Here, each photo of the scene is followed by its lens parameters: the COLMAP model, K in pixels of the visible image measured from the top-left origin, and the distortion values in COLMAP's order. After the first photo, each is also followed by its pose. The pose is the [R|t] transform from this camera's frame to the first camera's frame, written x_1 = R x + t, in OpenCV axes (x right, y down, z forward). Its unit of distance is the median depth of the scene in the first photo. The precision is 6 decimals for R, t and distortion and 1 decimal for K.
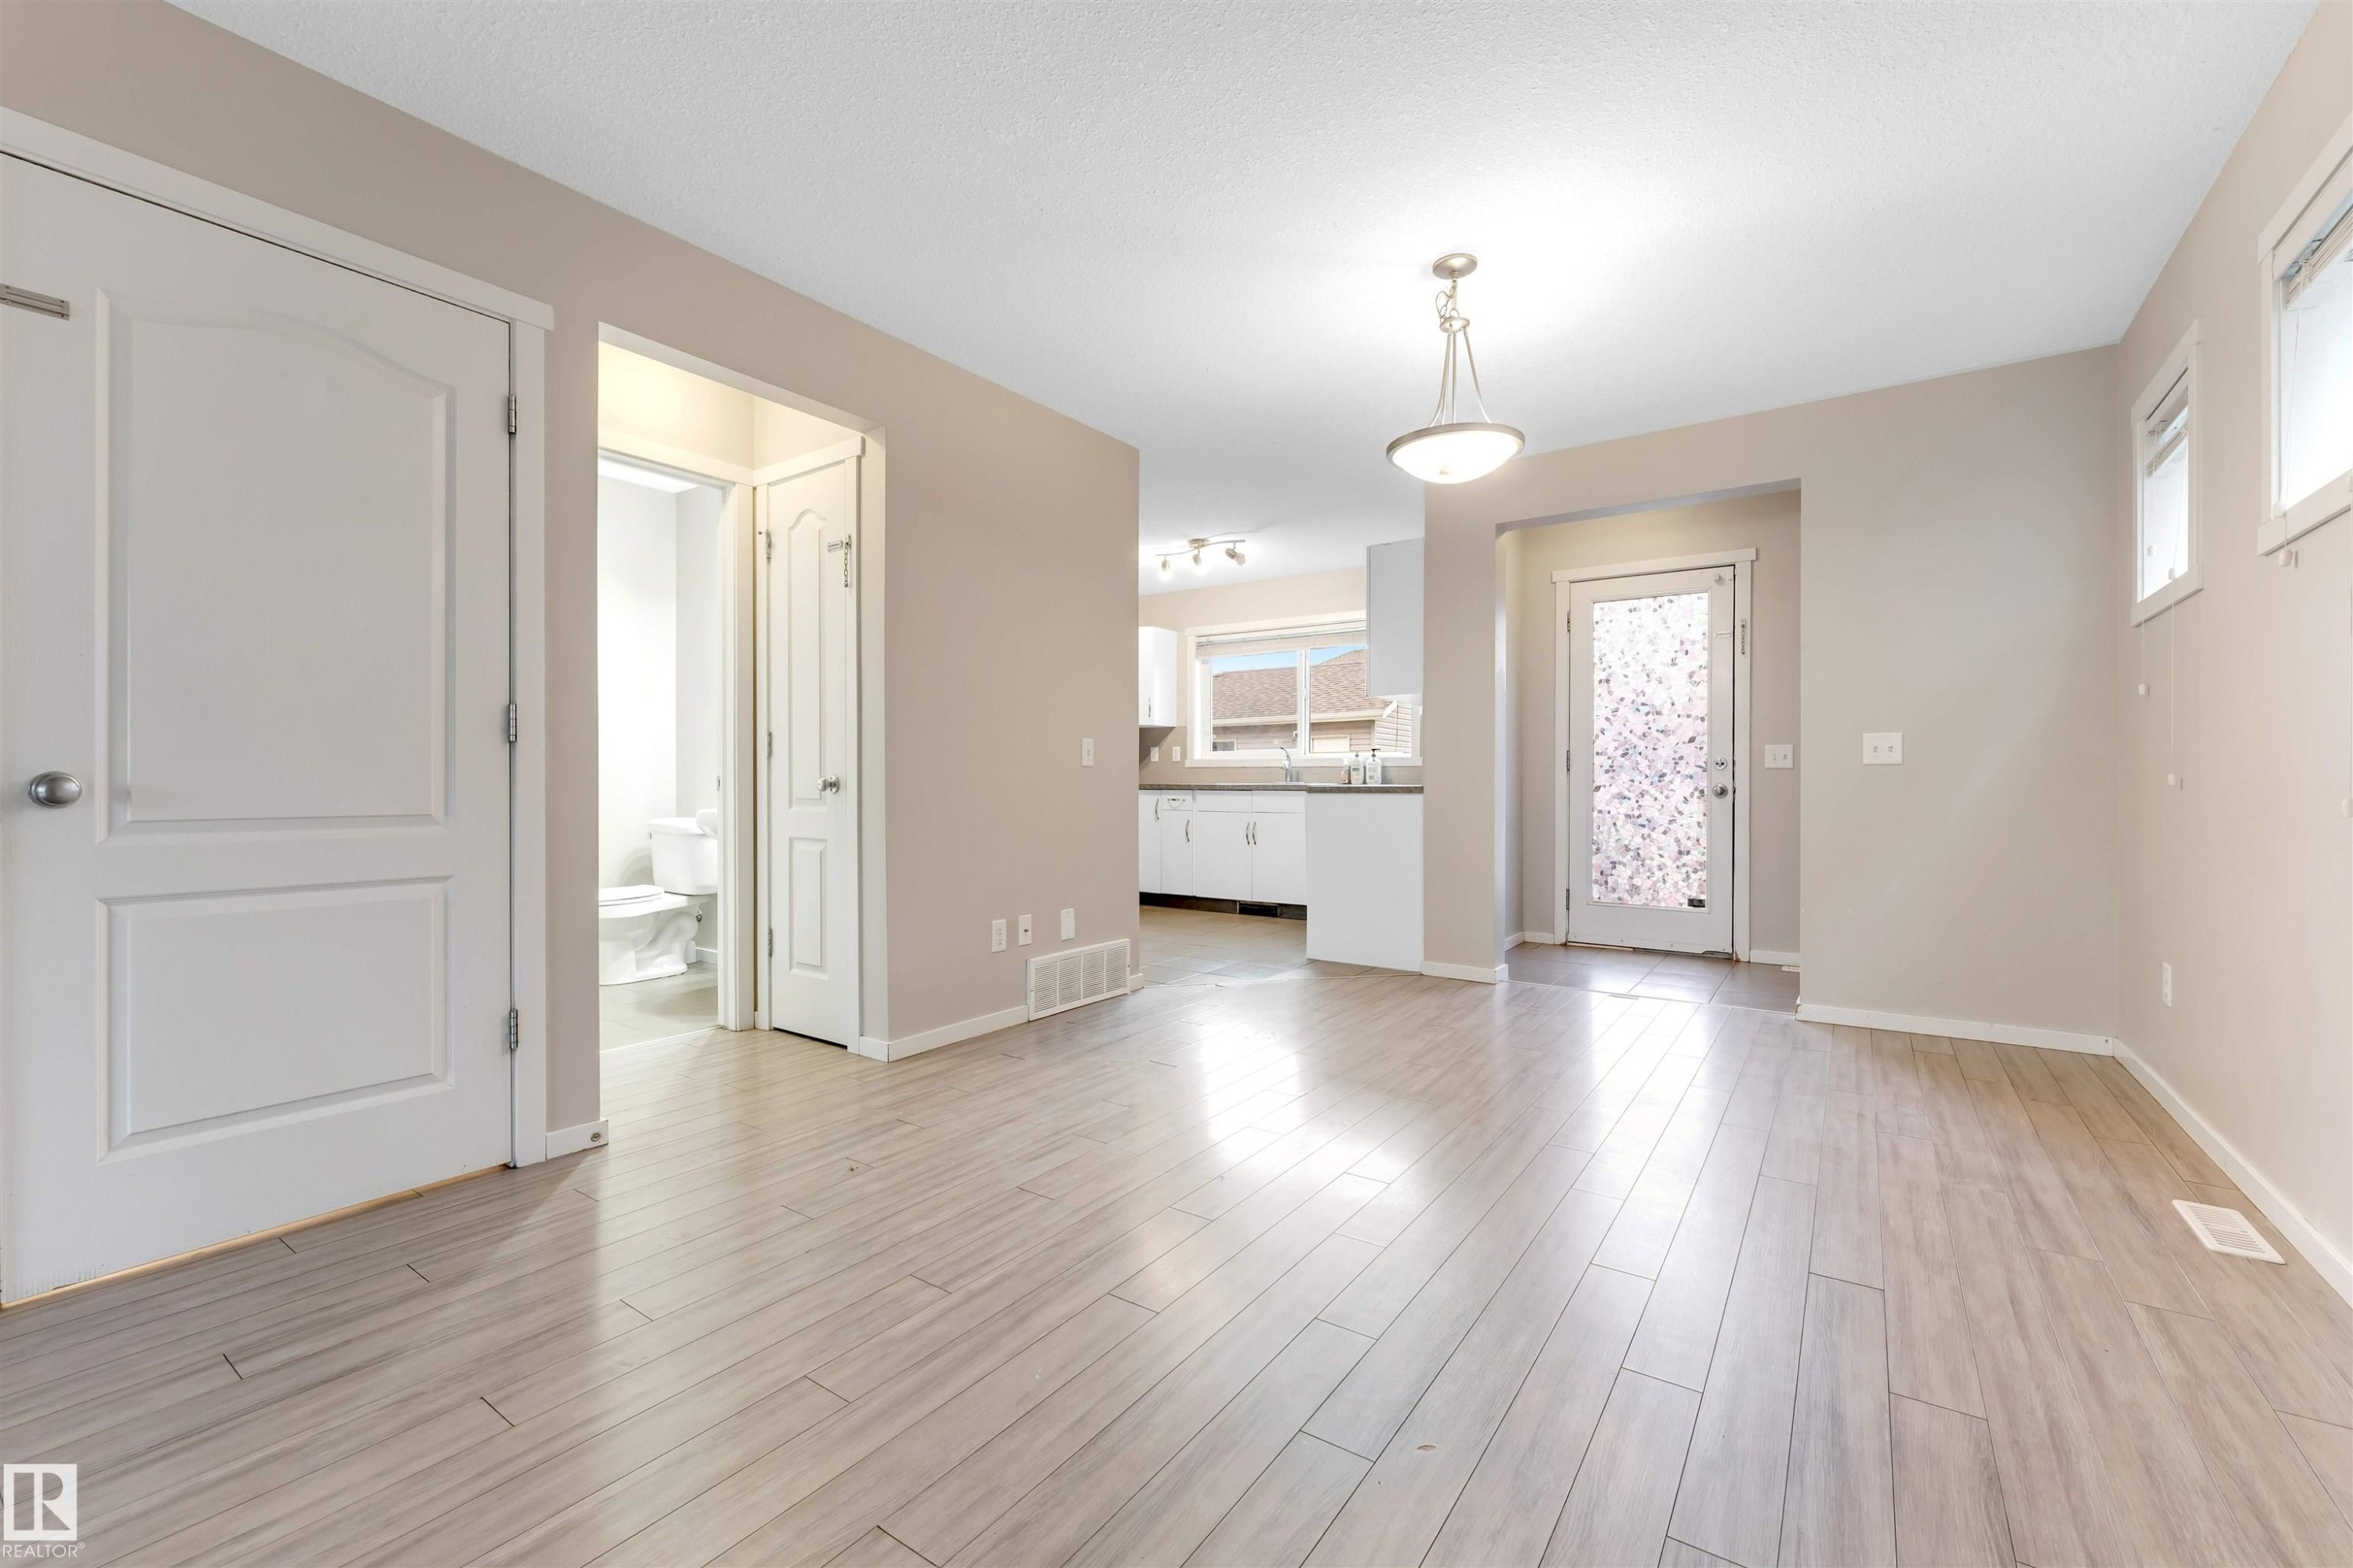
lens RADIAL K [[970.4, 0, 1157.6], [0, 970.4, 787.0], [0, 0, 1]] dist [-0.001895, -0.000387]
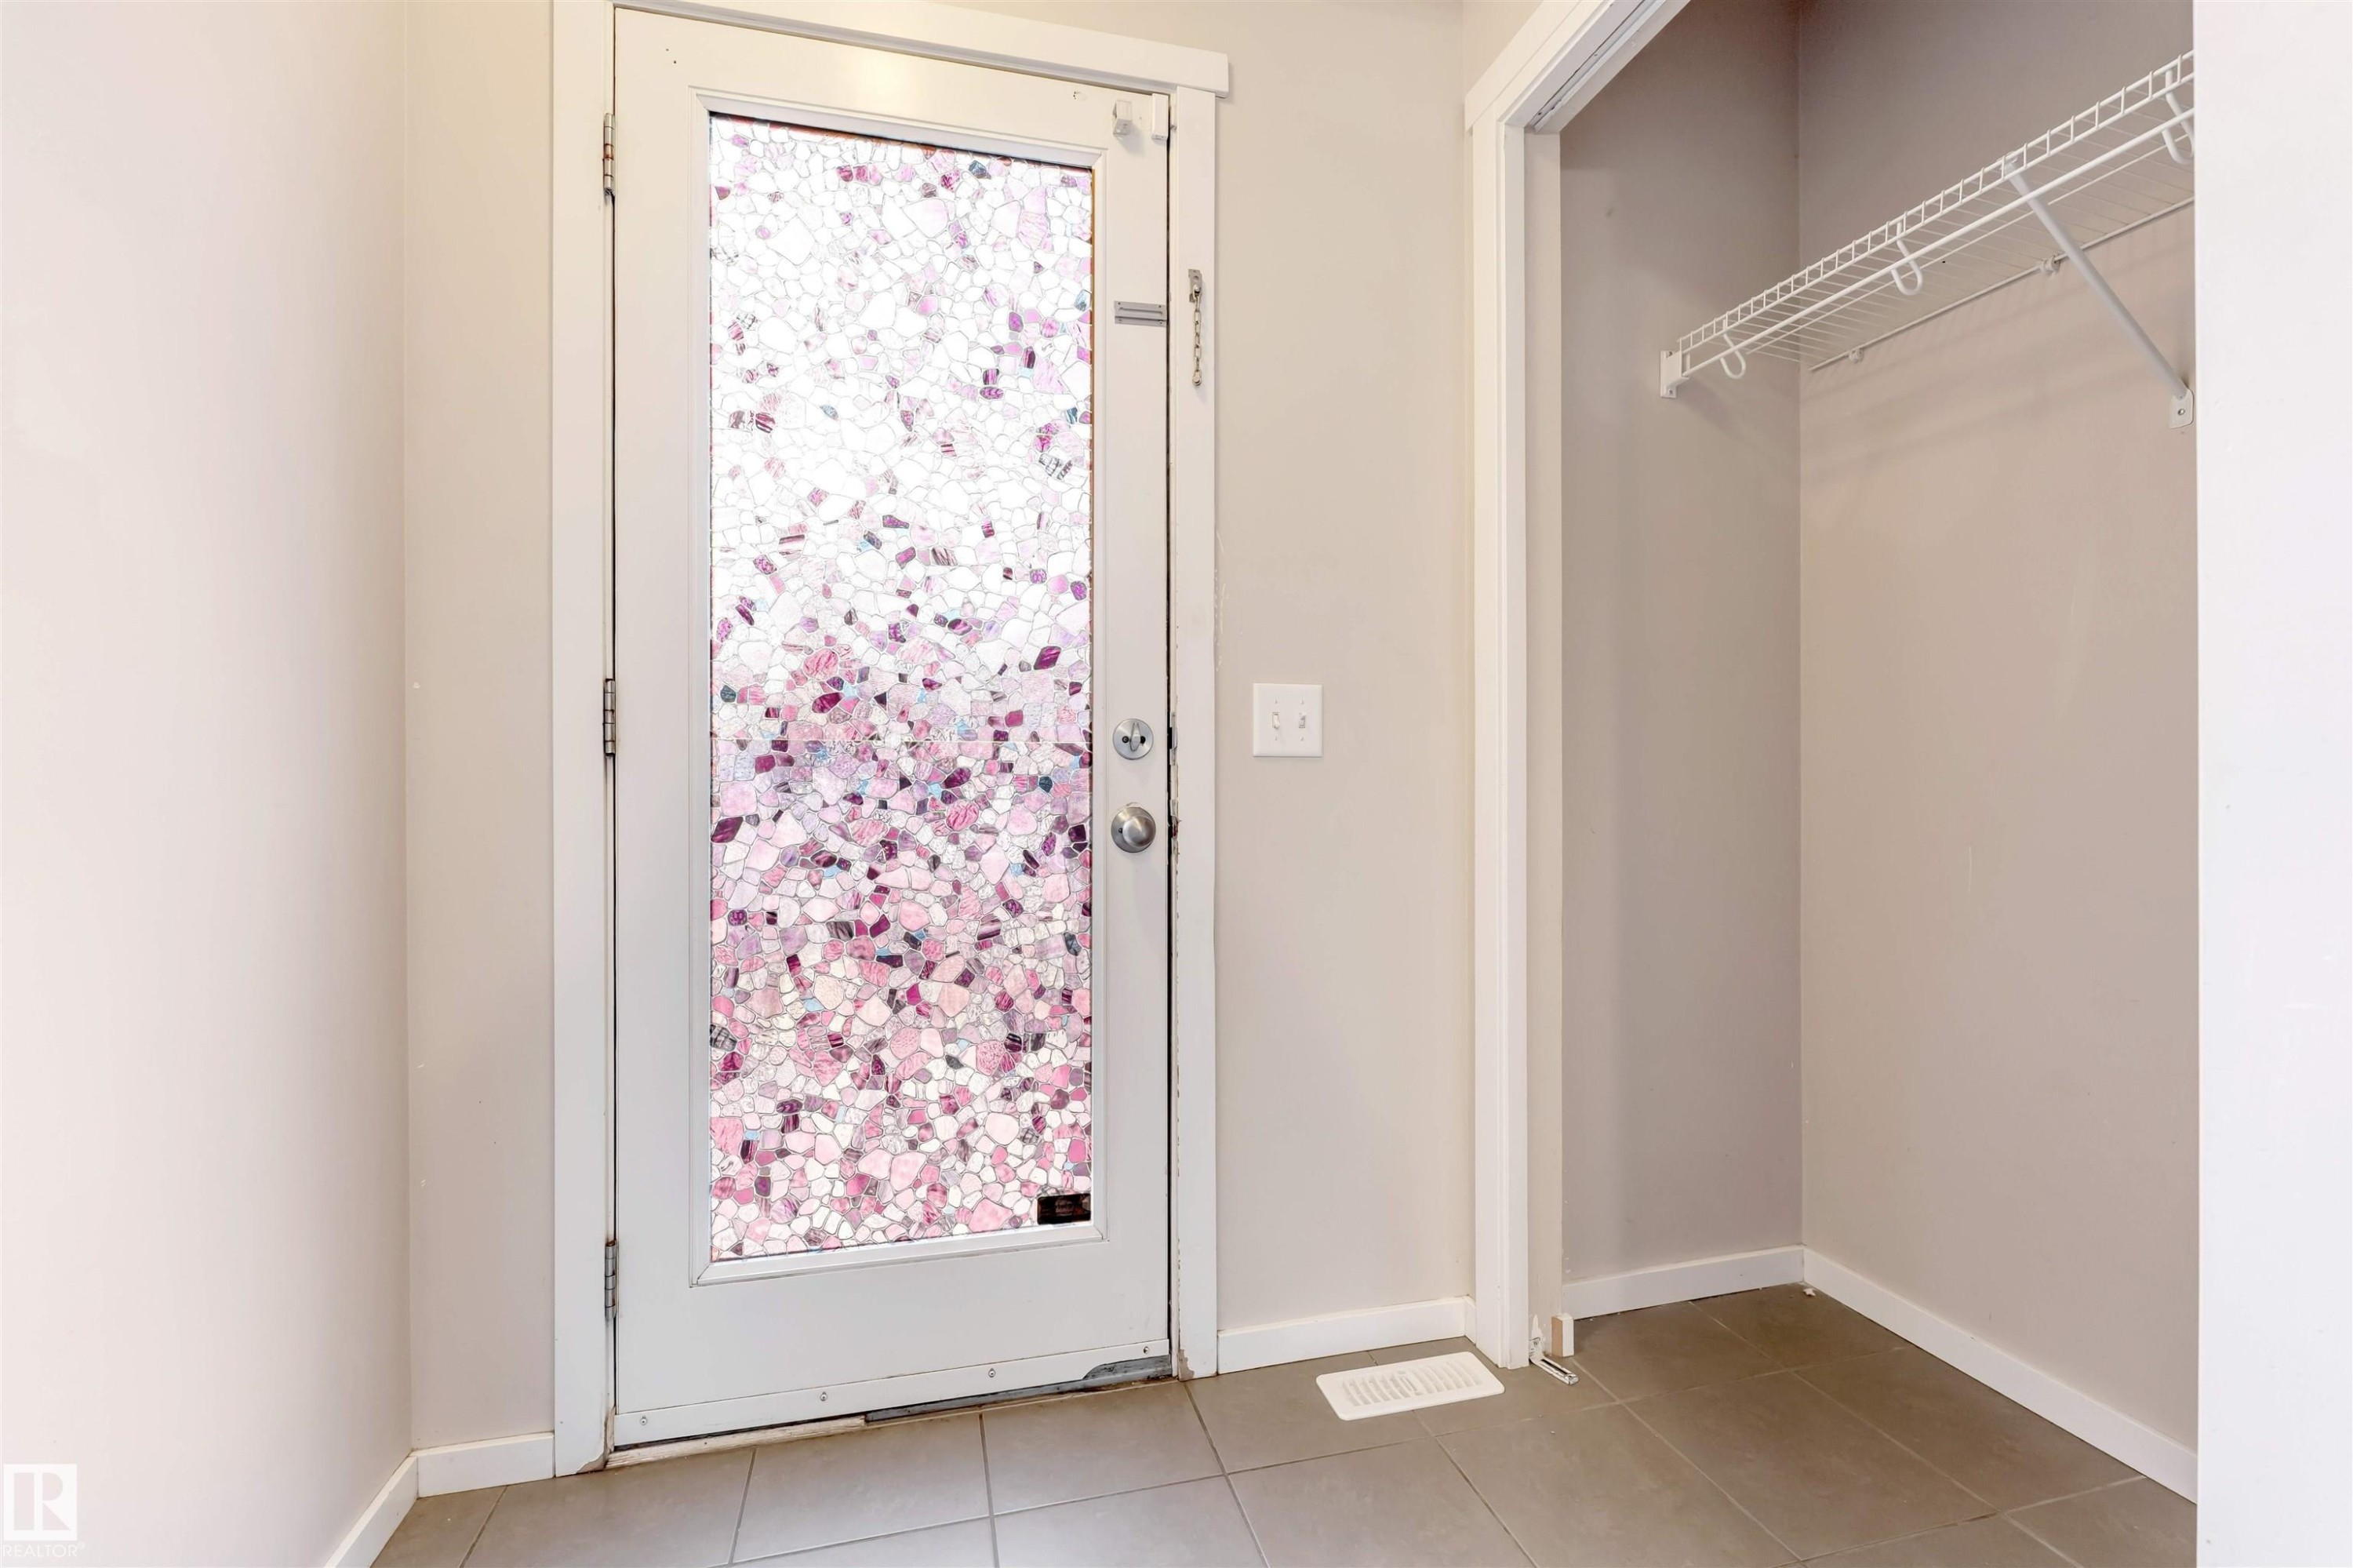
lens RADIAL K [[970.4, 0, 1160.8], [0, 970.4, 770.1], [0, 0, 1]] dist [-0.001895, -0.000387]
pose [[0.664130, -0.002632, 0.747613, 0.346296], [0.006235, 0.999979, -0.002019, -0.013388], [-0.747591, 0.006002, 0.664132, 0.762839]]
